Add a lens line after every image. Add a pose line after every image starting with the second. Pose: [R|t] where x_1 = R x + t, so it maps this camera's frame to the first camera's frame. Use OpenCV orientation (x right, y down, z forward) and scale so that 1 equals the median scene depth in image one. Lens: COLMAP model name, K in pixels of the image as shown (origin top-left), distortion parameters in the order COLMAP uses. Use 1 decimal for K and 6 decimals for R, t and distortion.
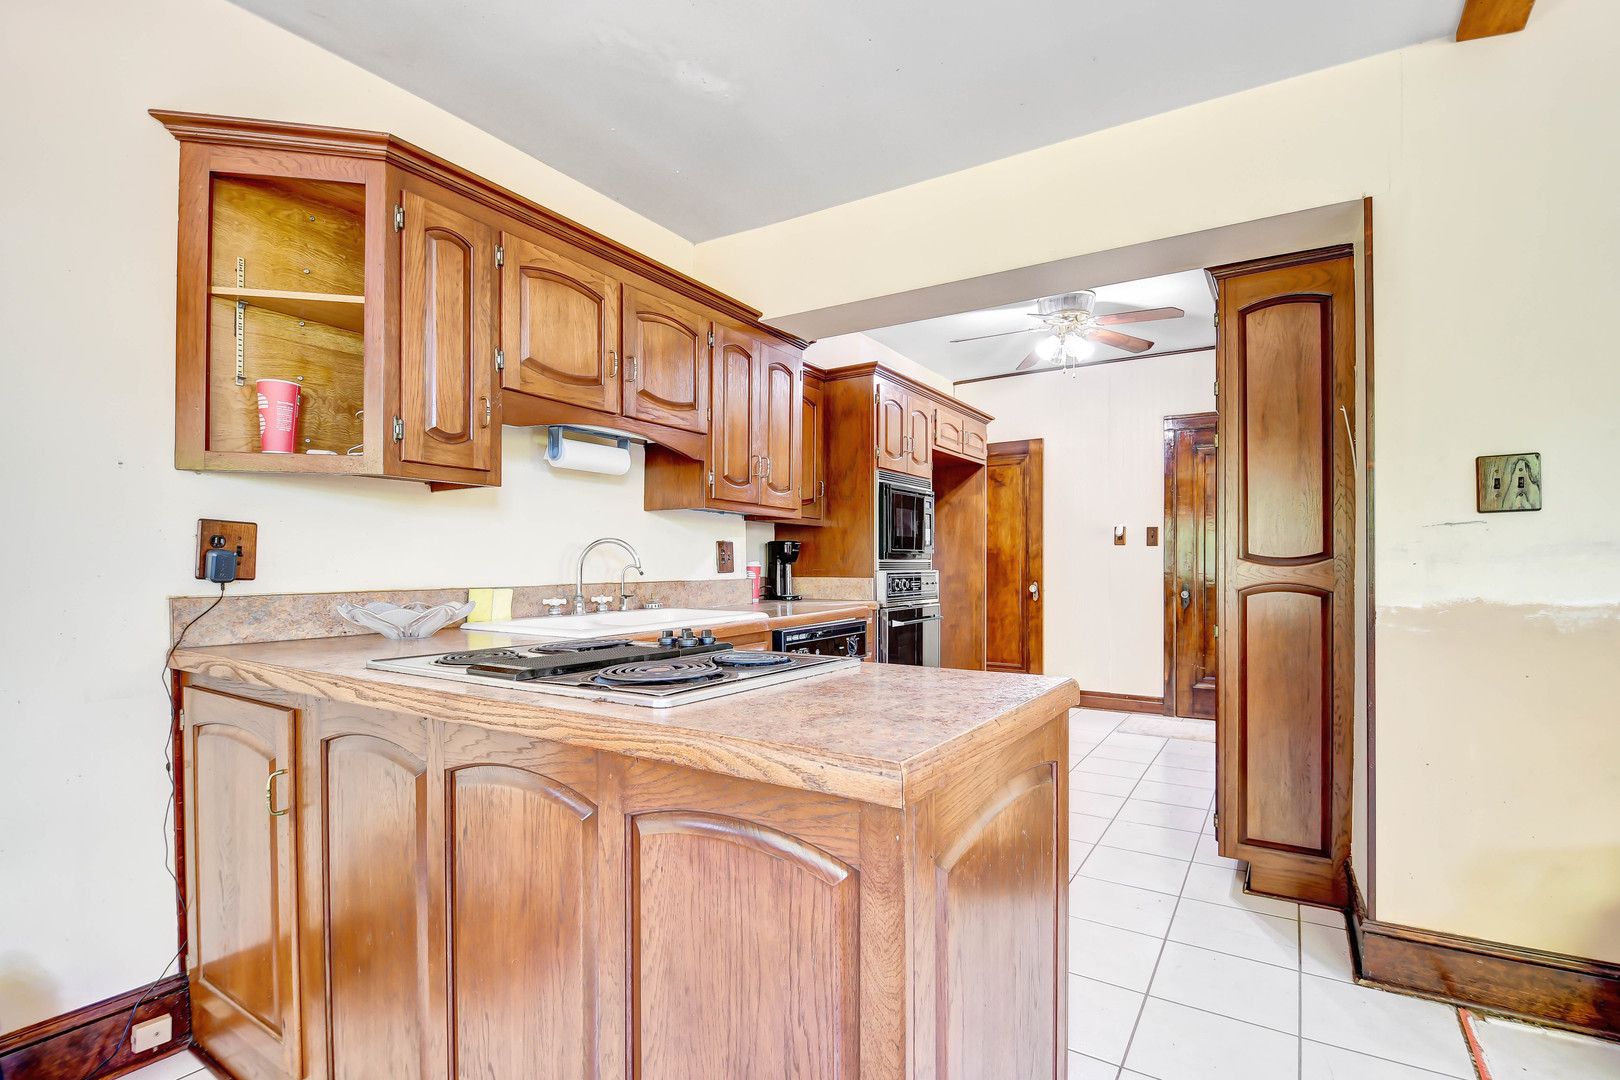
lens RADIAL K [[749.7, 0, 814.8], [0, 749.7, 575.3], [0, 0, 1]] dist [-0.005528, -0.002143]
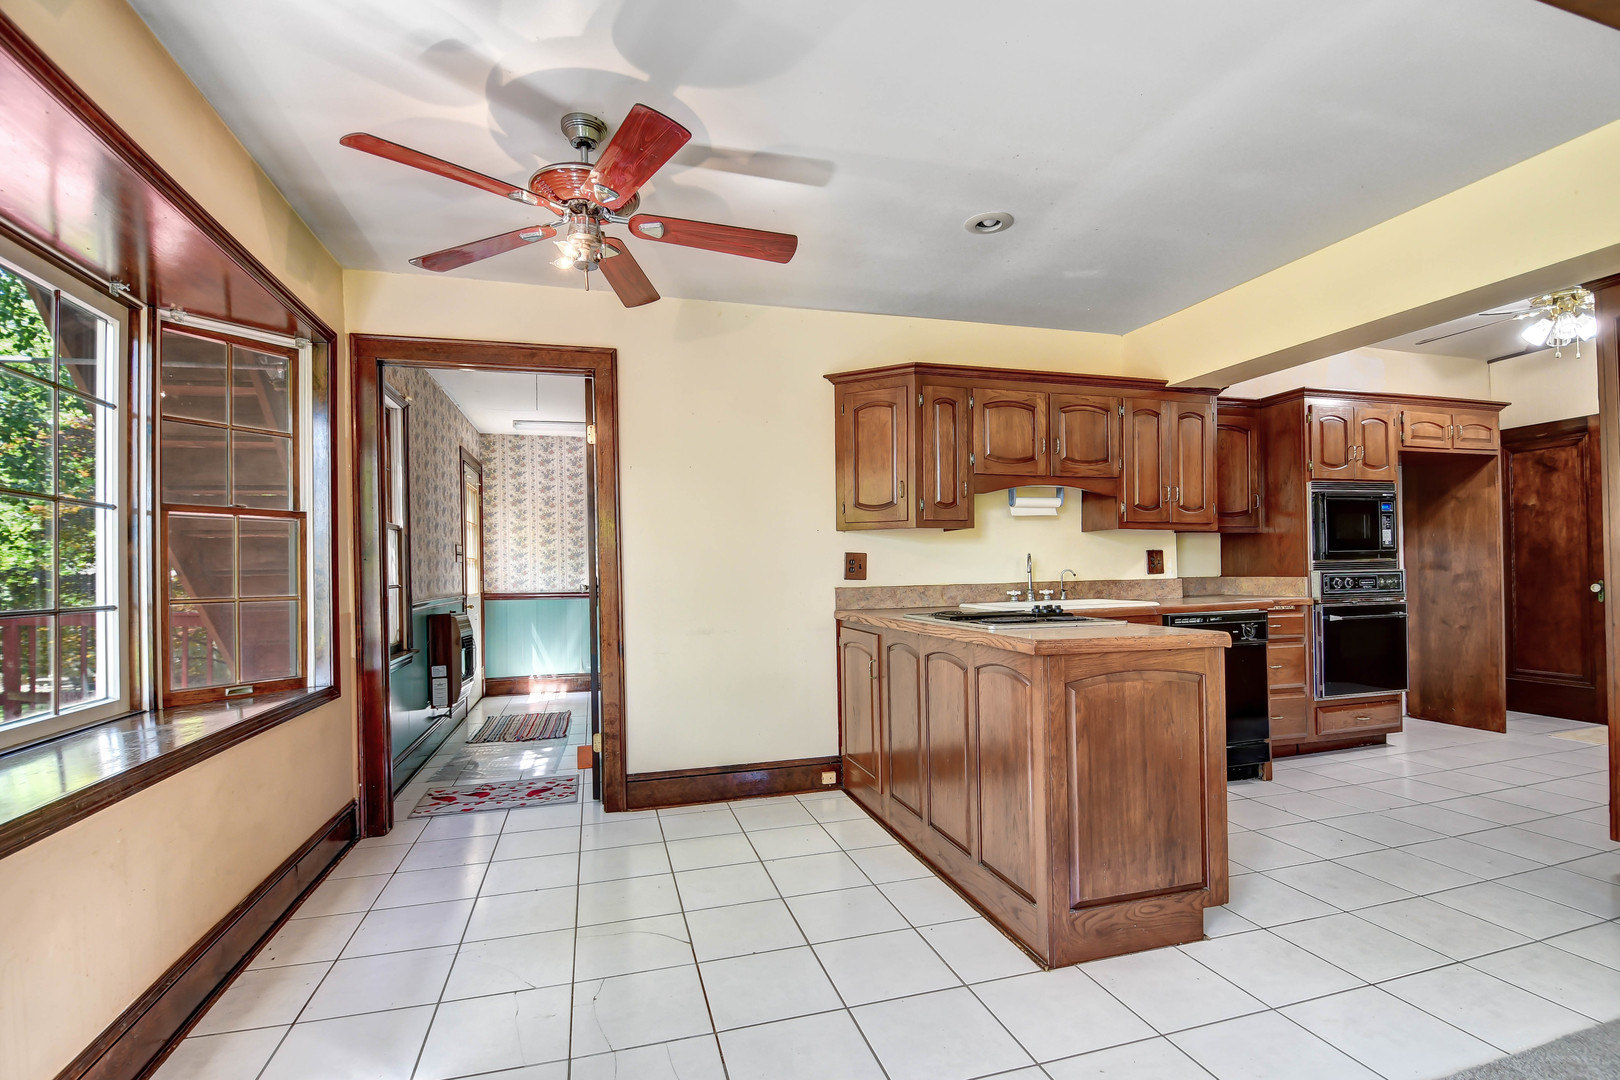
lens RADIAL K [[749.7, 0, 831.0], [0, 749.7, 573.3], [0, 0, 1]] dist [-0.005528, -0.002143]
pose [[0.764065, -0.012910, -0.645011, 0.357881], [0.007966, 0.999912, -0.010577, 0.005761], [0.645091, 0.002944, 0.764100, -0.451042]]
